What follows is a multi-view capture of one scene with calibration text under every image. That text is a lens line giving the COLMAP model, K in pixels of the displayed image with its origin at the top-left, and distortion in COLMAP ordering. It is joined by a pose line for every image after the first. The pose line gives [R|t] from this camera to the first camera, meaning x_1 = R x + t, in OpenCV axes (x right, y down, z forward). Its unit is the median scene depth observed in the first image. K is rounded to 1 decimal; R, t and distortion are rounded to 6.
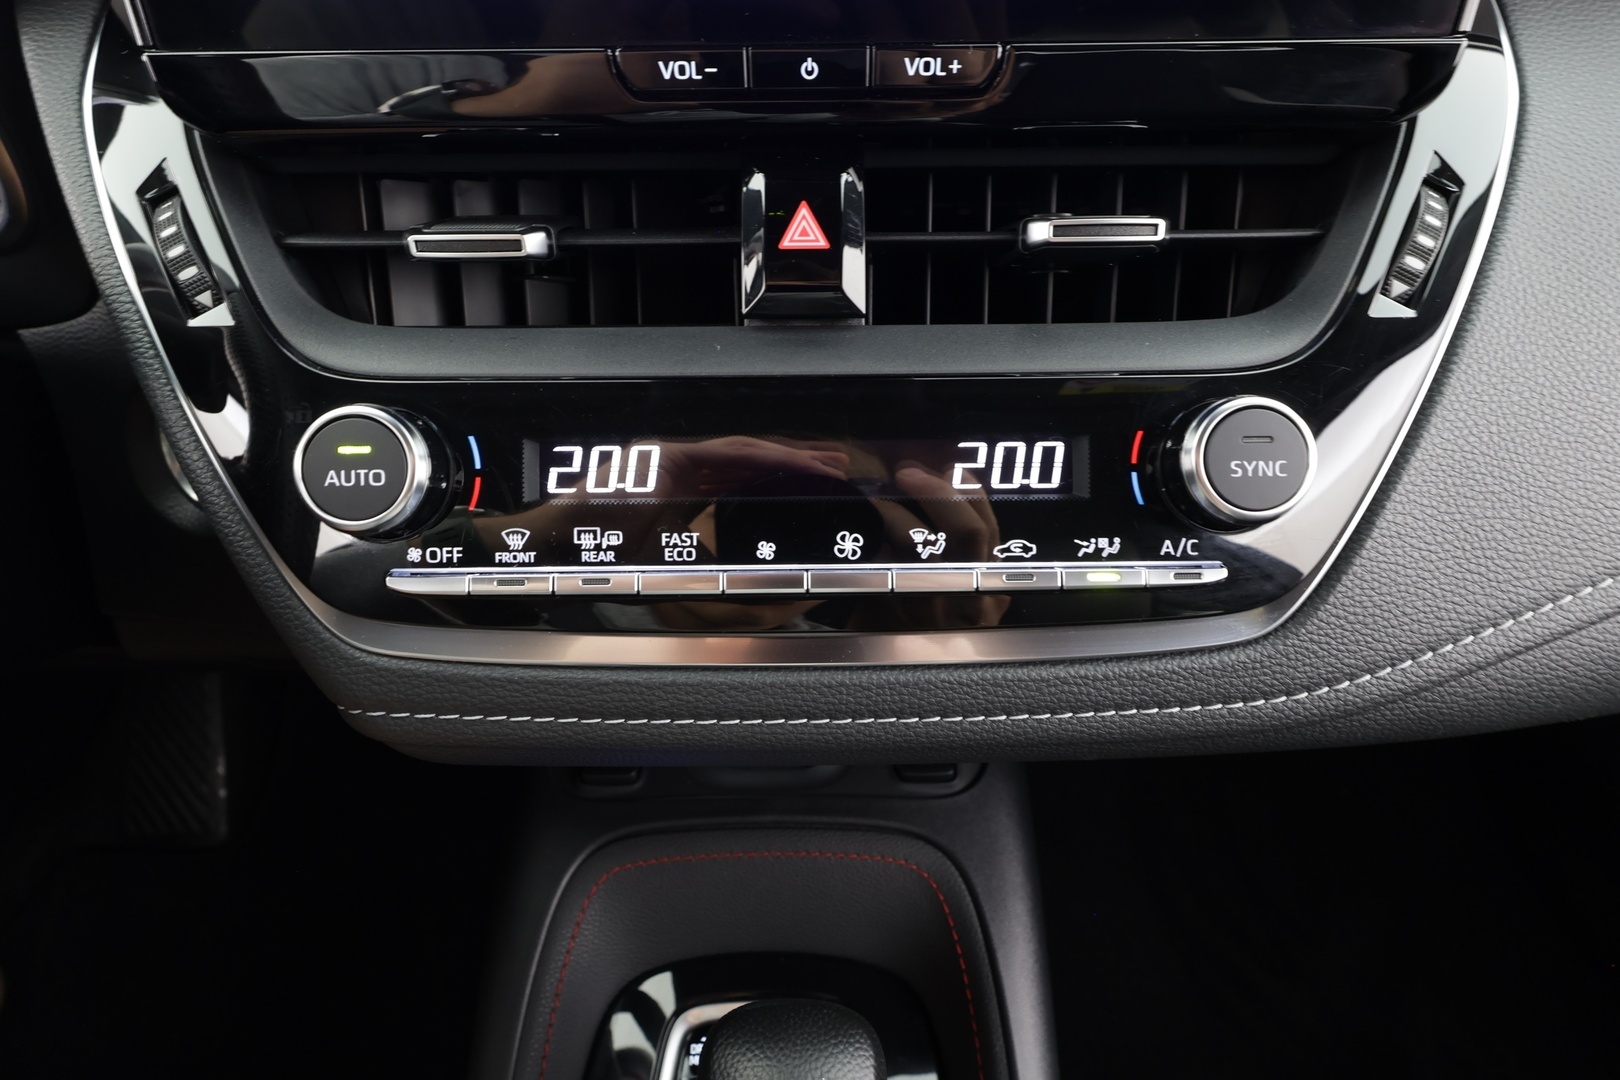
lens RADIAL K [[794.3, 0, 810.0], [0, 794.3, 540.0], [0, 0, 1]] dist [0.000563, 0.000258]
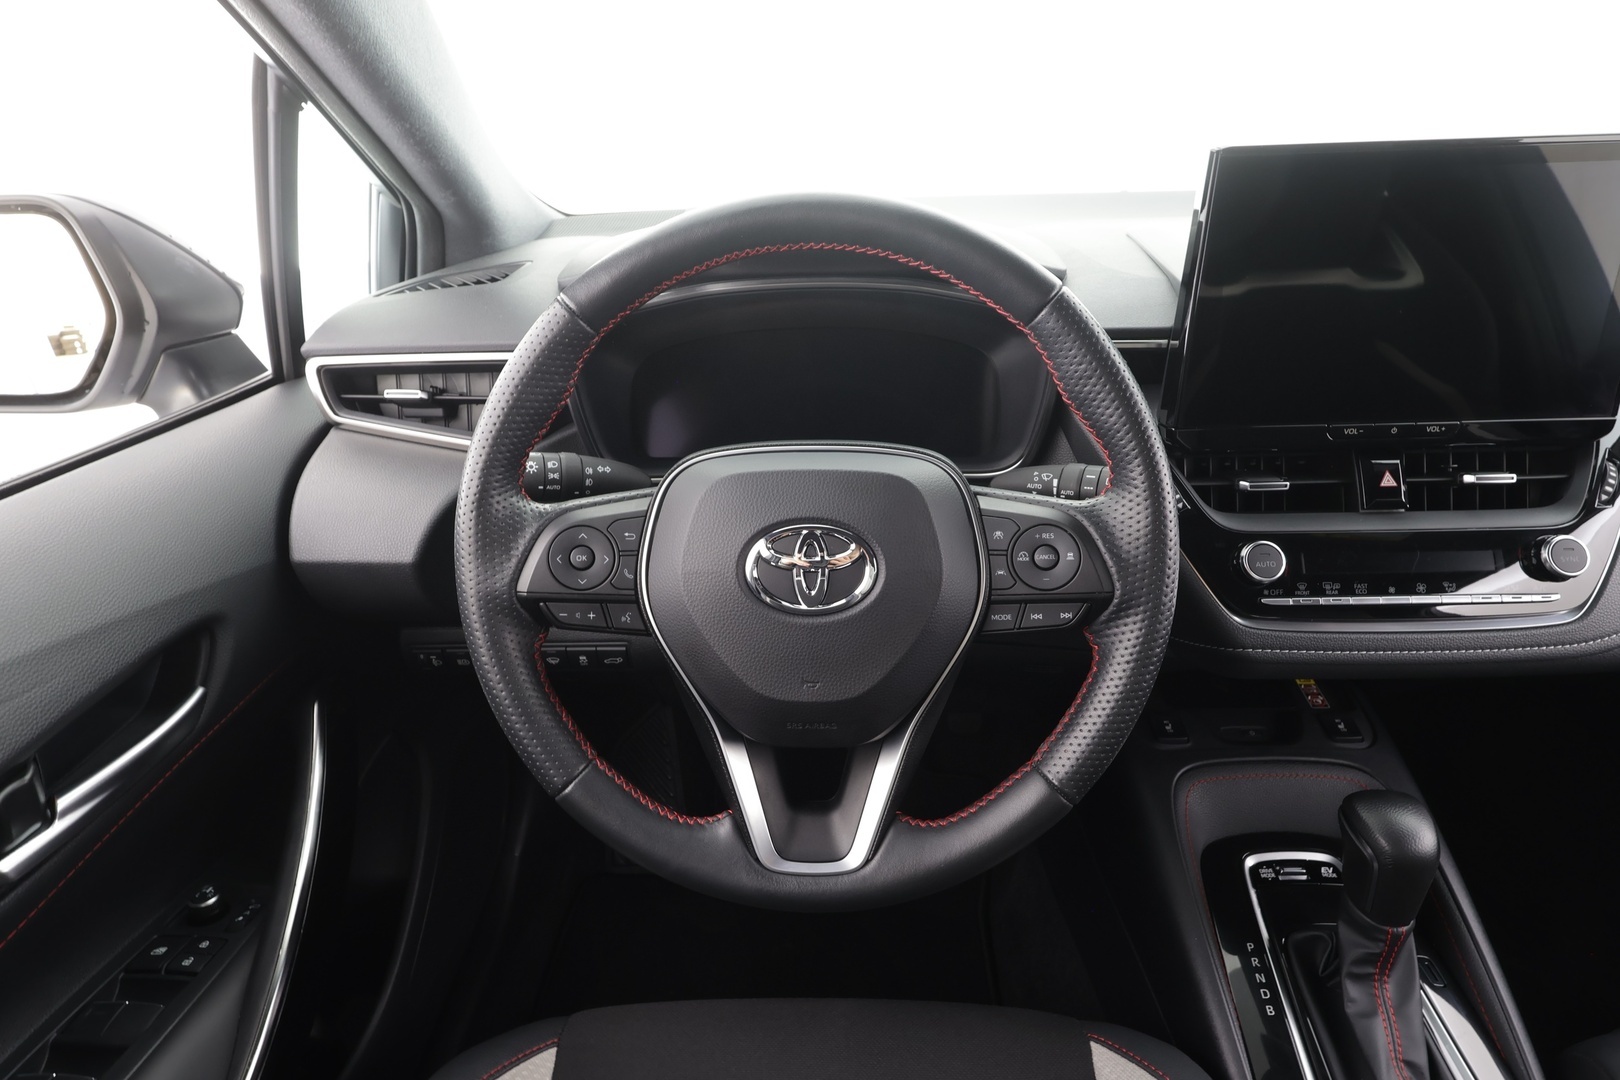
lens RADIAL K [[891.1, 0, 810.0], [0, 891.1, 540.0], [0, 0, 1]] dist [0.003183, 0.000570]
pose [[0.999532, -0.007566, -0.029640, -2.031226], [0.002330, 0.984944, -0.172857, 0.382186], [0.030502, 0.172707, 0.984501, -2.234803]]
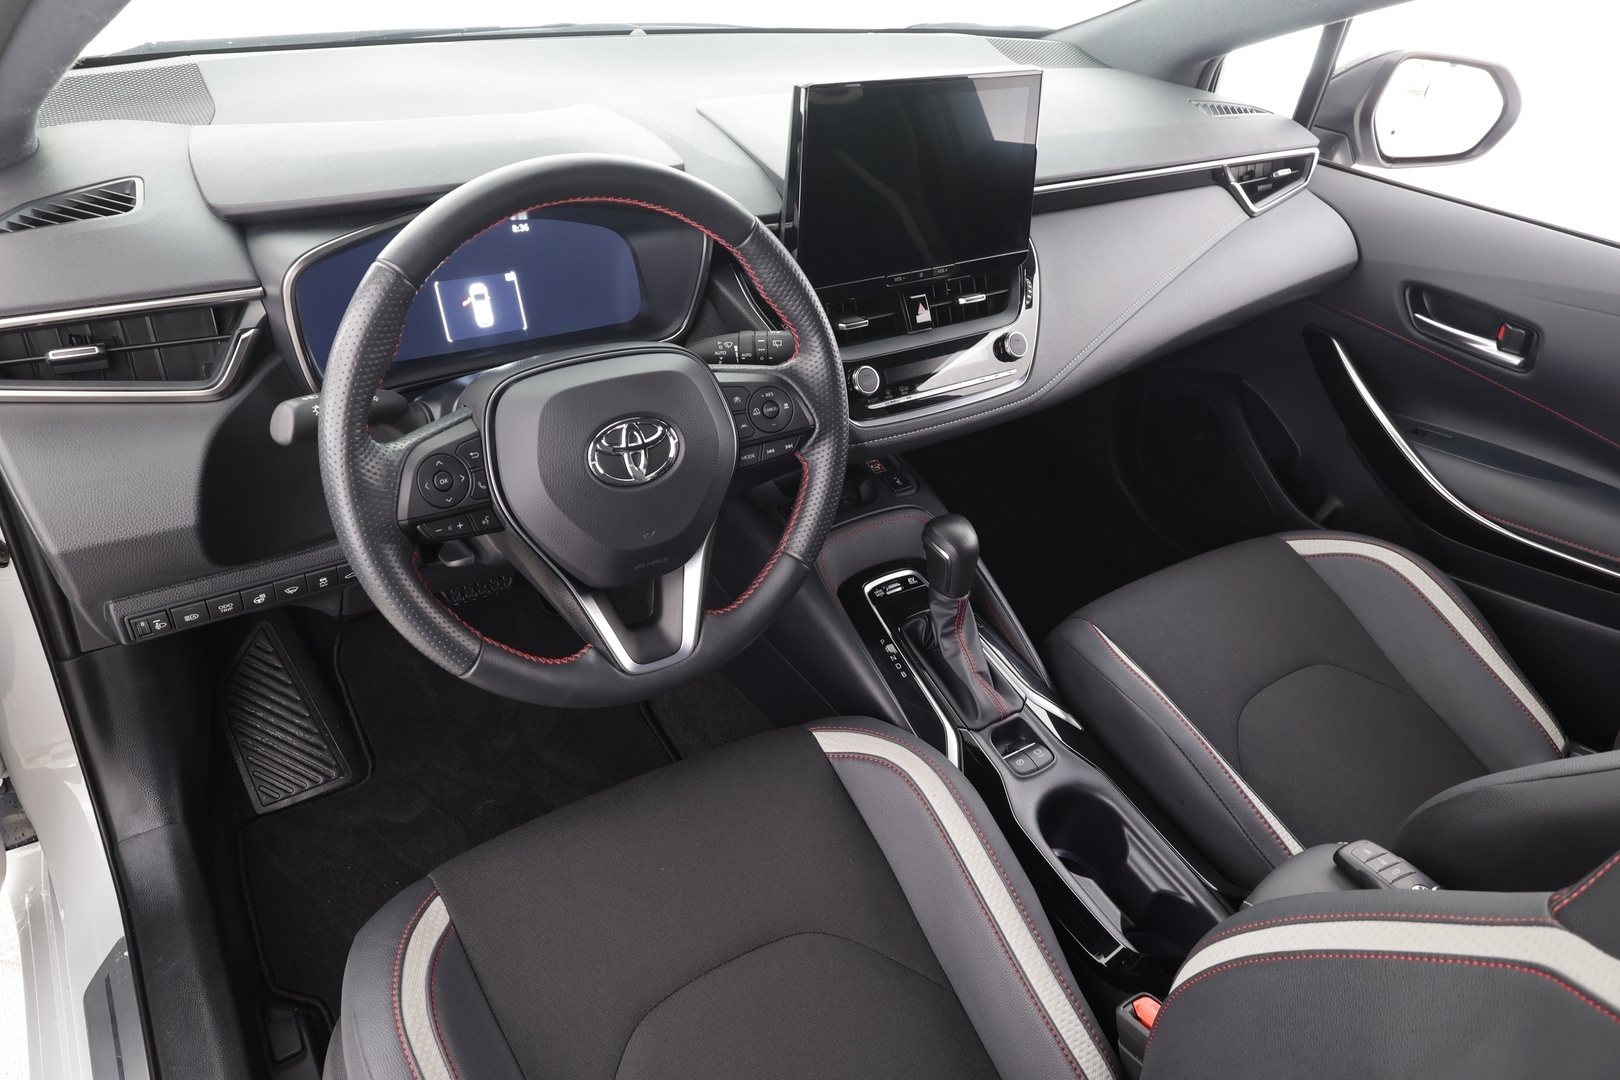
lens RADIAL K [[1053.9, 0, 810.0], [0, 1053.9, 540.0], [0, 0, 1]] dist [-0.000403, 0.001084]
pose [[0.834250, -0.253078, 0.489875, -3.598522], [0.244680, 0.966095, 0.082416, 0.187402], [-0.494124, 0.051107, 0.867888, -3.543932]]
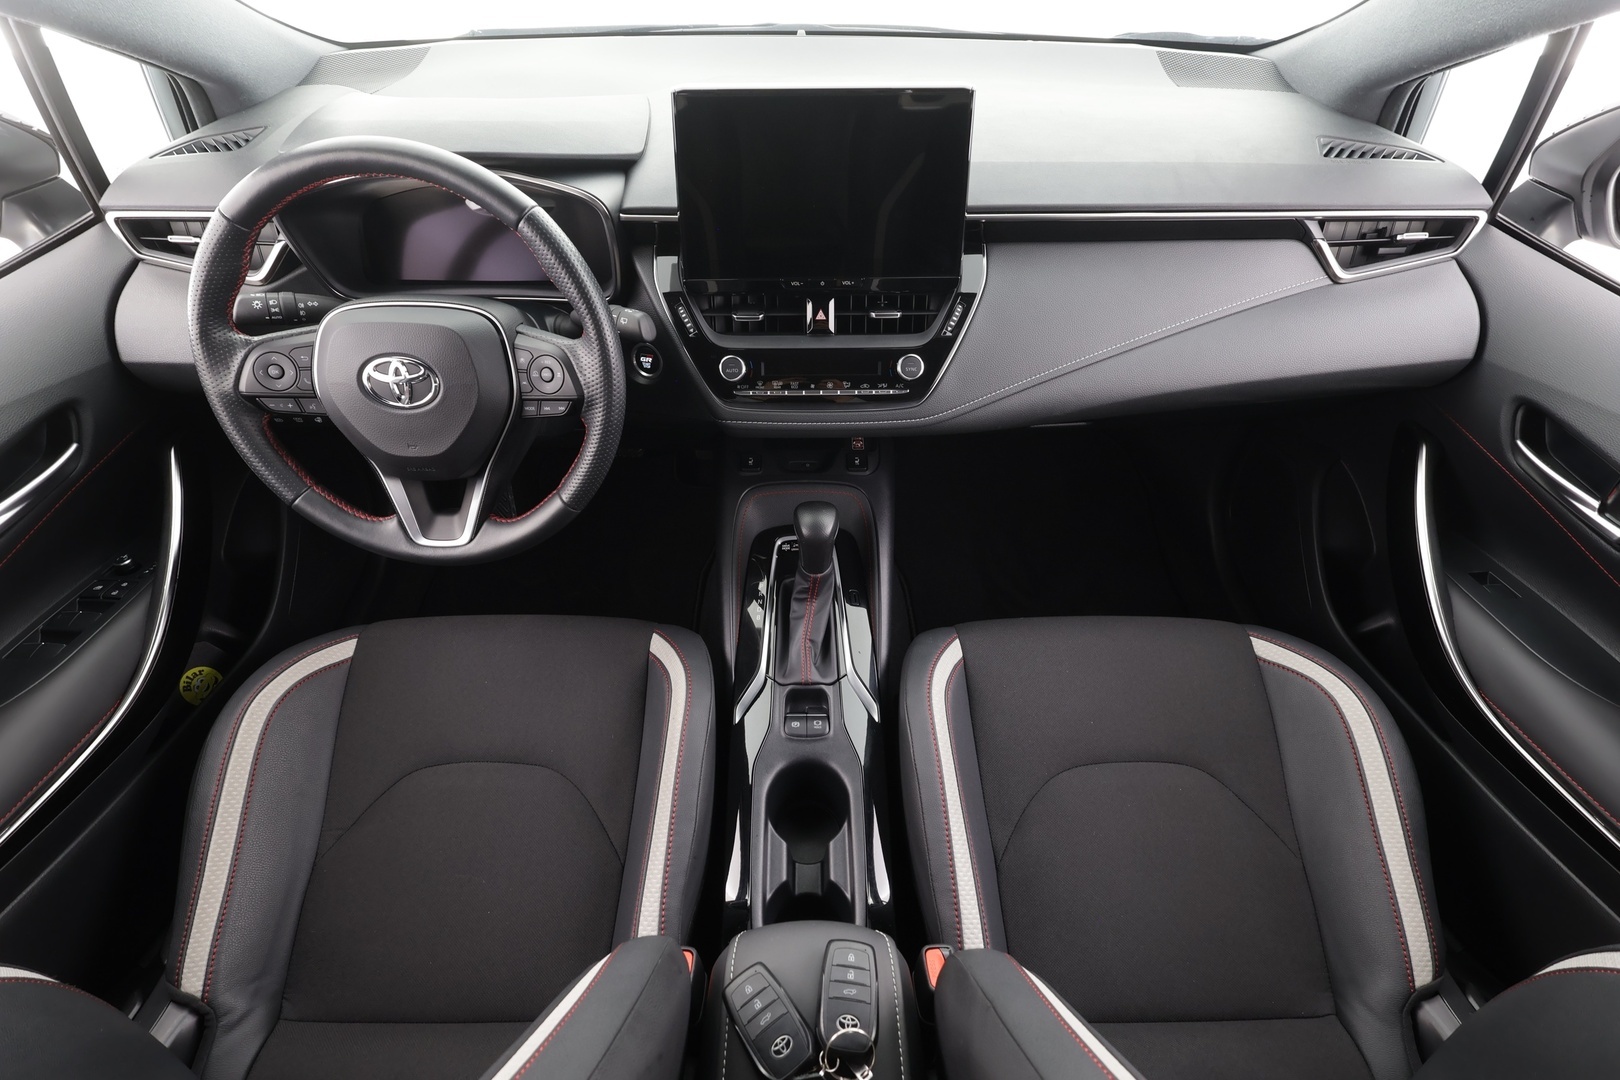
lens RADIAL K [[754.6, 0, 810.0], [0, 754.6, 540.0], [0, 0, 1]] dist [0.000557, -0.000656]
pose [[0.999897, 0.001452, 0.014256, -0.132600], [-0.003795, 0.986169, 0.165702, 0.169624], [-0.013819, -0.165739, 0.986073, -3.577043]]
